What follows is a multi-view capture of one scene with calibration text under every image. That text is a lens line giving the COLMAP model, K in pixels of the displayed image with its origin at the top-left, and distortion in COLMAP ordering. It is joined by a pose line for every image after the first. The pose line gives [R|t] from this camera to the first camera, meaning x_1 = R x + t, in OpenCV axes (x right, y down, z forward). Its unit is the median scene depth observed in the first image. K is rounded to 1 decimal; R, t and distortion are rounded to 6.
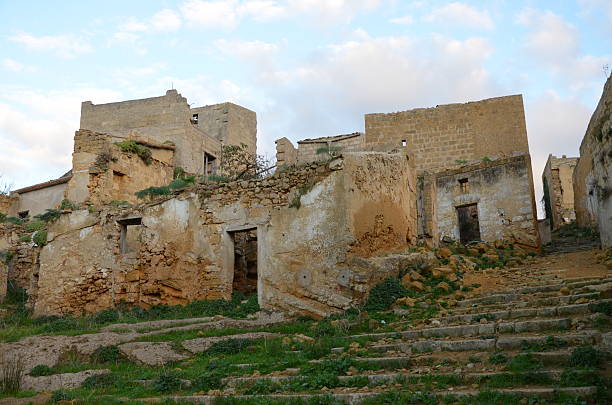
lens RADIAL K [[696.1, 0, 306.0], [0, 696.1, 202.5], [0, 0, 1]] dist [-0.009478, 0.014391]
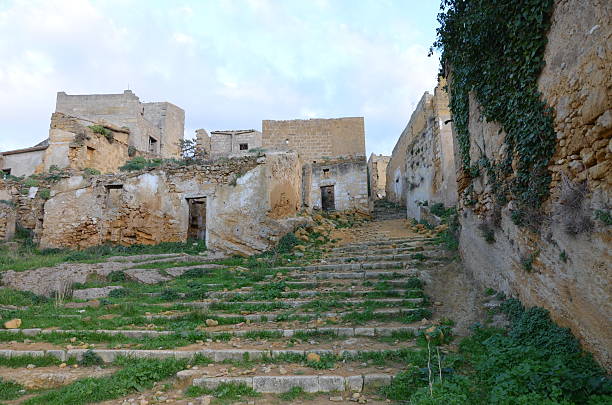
lens RADIAL K [[501.0, 0, 306.0], [0, 501.0, 202.5], [0, 0, 1]] dist [-0.025790, 0.000944]
pose [[0.970328, 0.053370, 0.235827, -0.114830], [-0.068705, 0.995991, 0.057289, -0.029588], [-0.231824, -0.071791, 0.970105, -0.127855]]
